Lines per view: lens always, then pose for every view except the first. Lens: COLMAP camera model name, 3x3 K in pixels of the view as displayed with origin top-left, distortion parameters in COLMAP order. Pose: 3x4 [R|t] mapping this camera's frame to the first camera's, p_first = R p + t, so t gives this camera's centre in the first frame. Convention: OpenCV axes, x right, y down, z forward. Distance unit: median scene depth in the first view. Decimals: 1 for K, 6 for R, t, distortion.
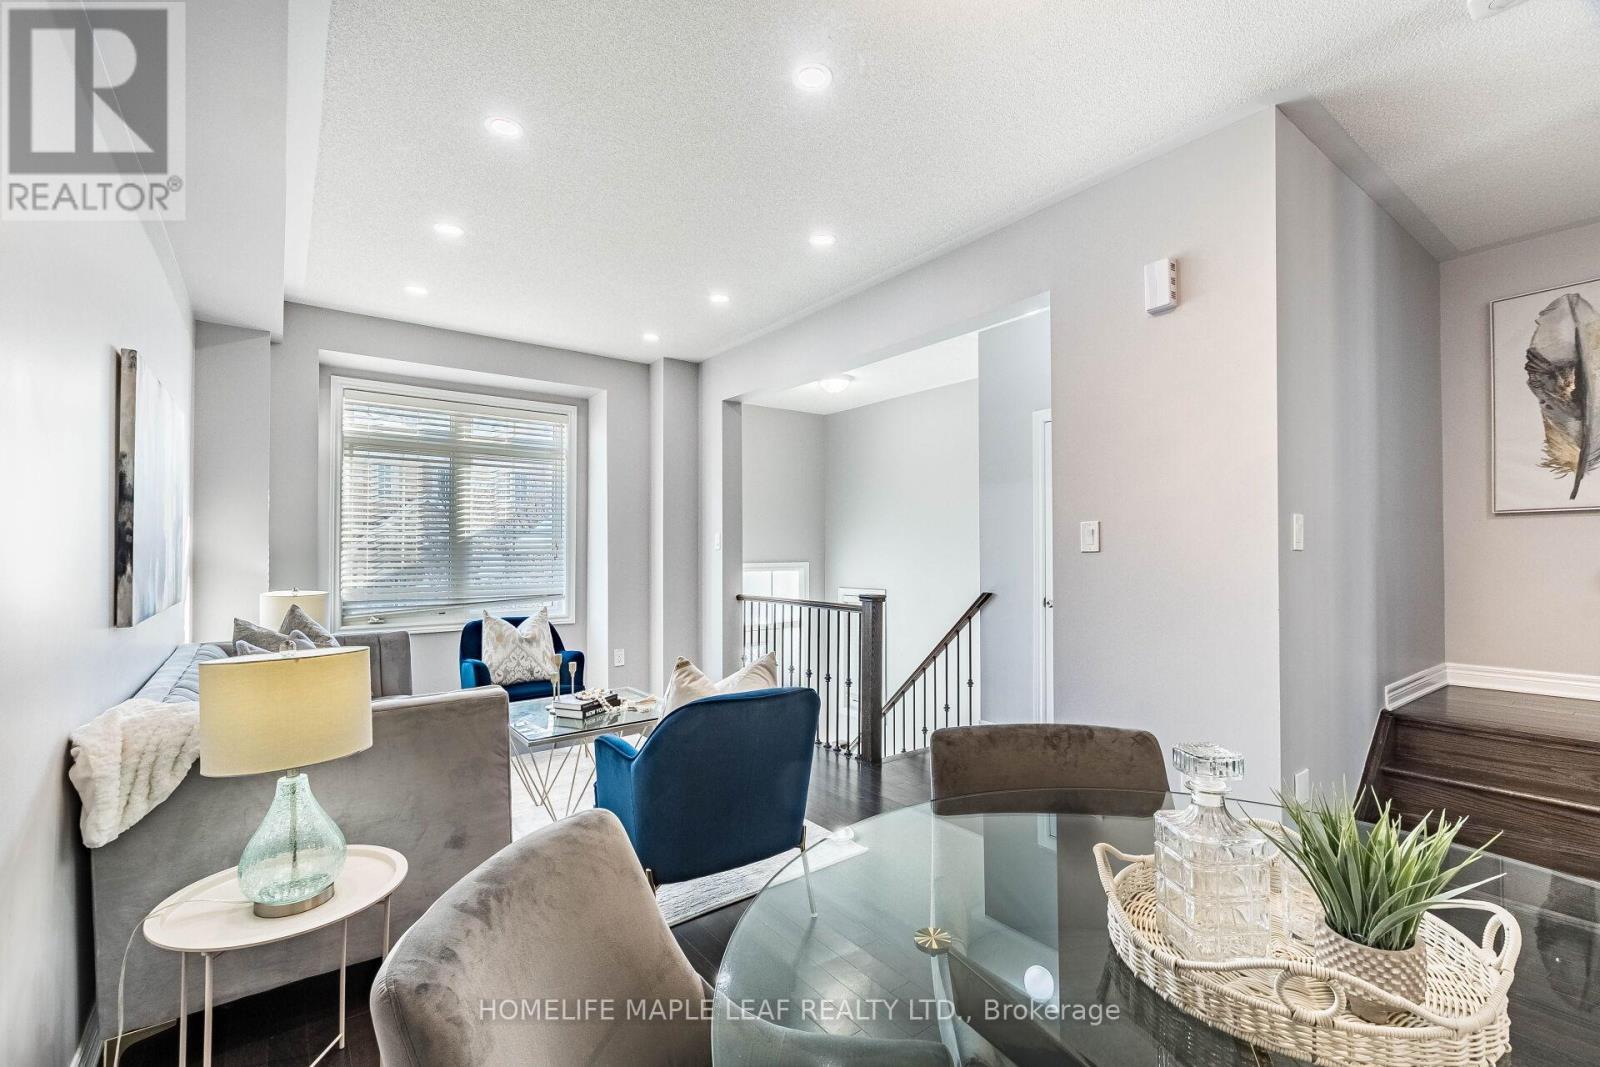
lens RADIAL K [[696.5, 0, 758.8], [0, 696.5, 542.2], [0, 0, 1]] dist [0.000510, -0.000072]
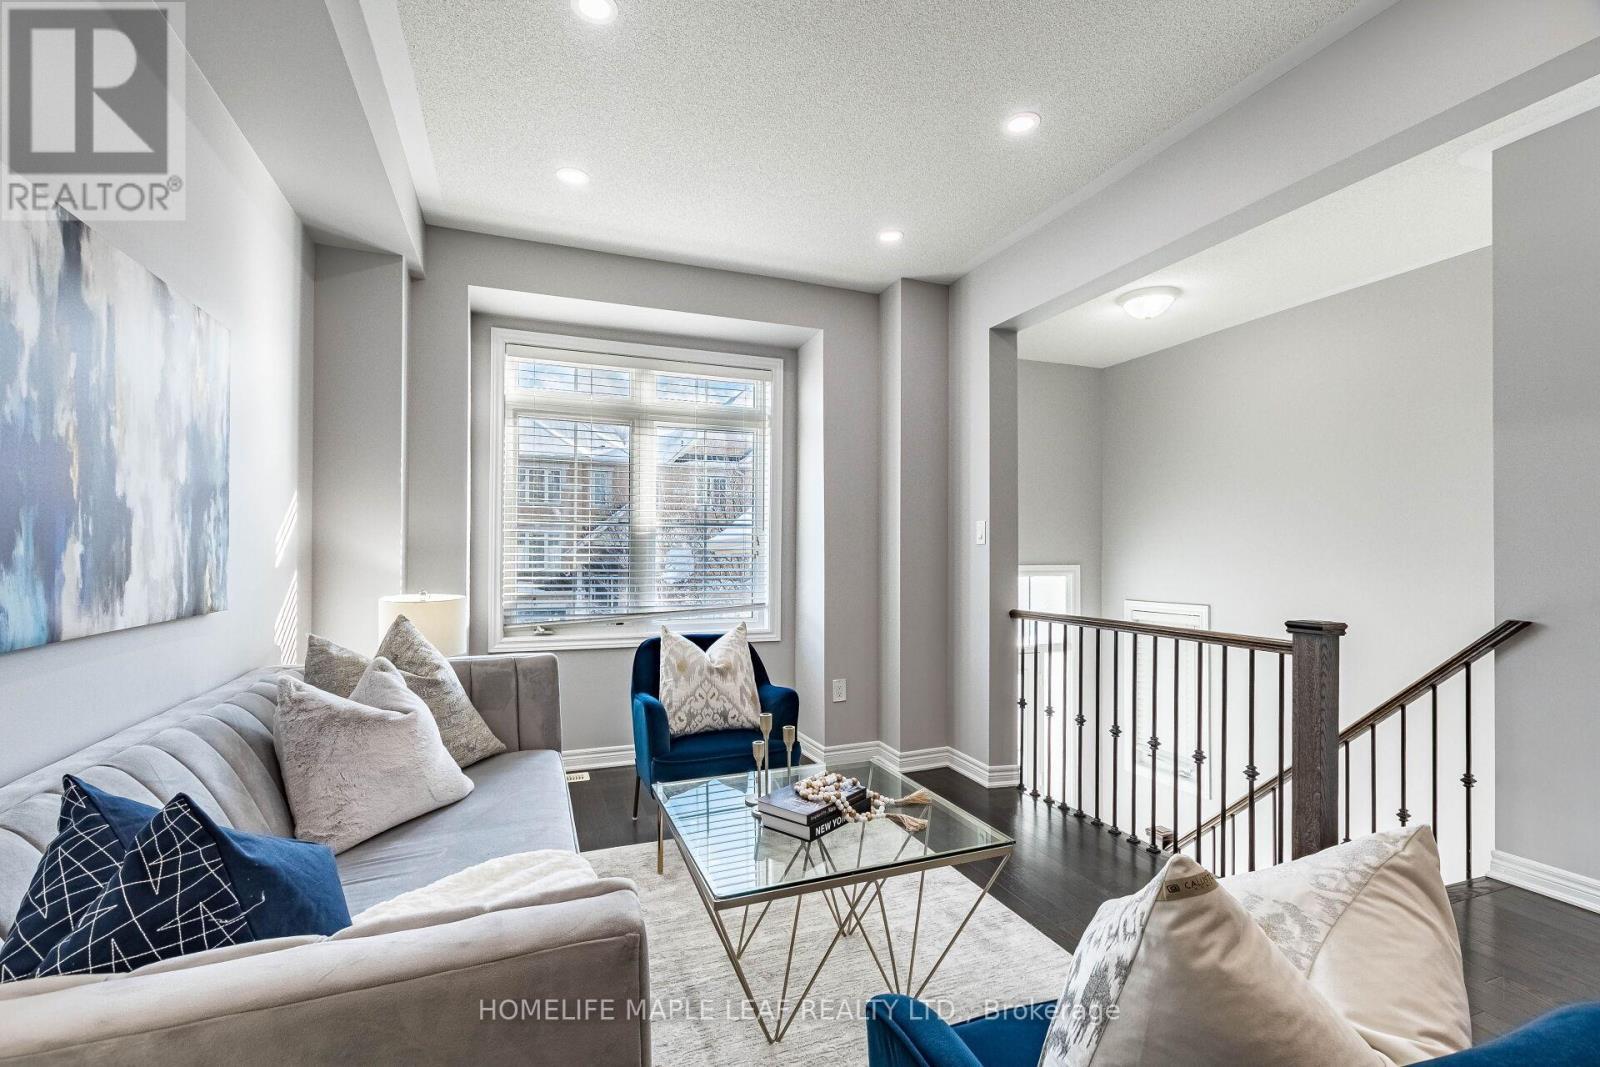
lens RADIAL K [[686.9, 0, 771.9], [0, 686.9, 553.1], [0, 0, 1]] dist [-0.003371, -0.000147]
pose [[0.967592, 0.004546, -0.252479, -0.100224], [-0.002618, 0.999965, 0.007973, 0.016069], [0.252506, -0.007053, 0.967570, 0.322331]]
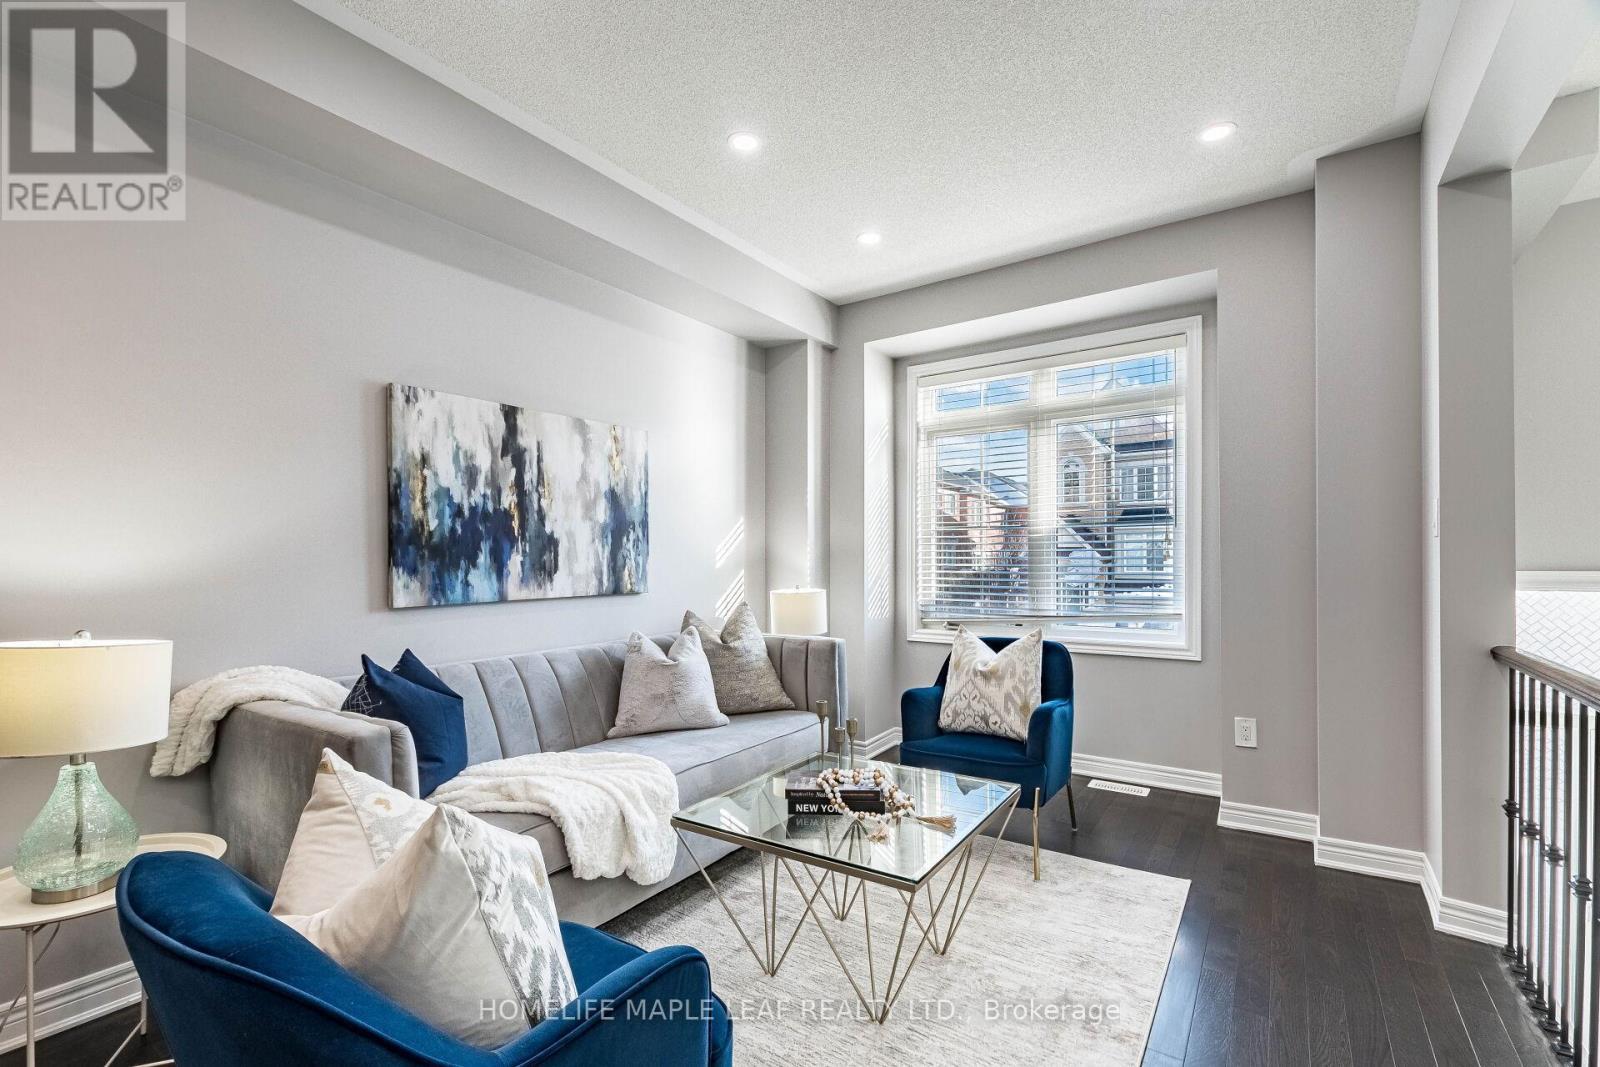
lens RADIAL K [[676.6, 0, 803.0], [0, 676.6, 553.5], [0, 0, 1]] dist [0.000535, -0.000018]
pose [[0.365341, -0.006572, -0.930851, 0.211728], [0.015991, 0.999872, -0.000783, 0.017152], [0.930736, -0.014599, 0.365399, 0.543168]]
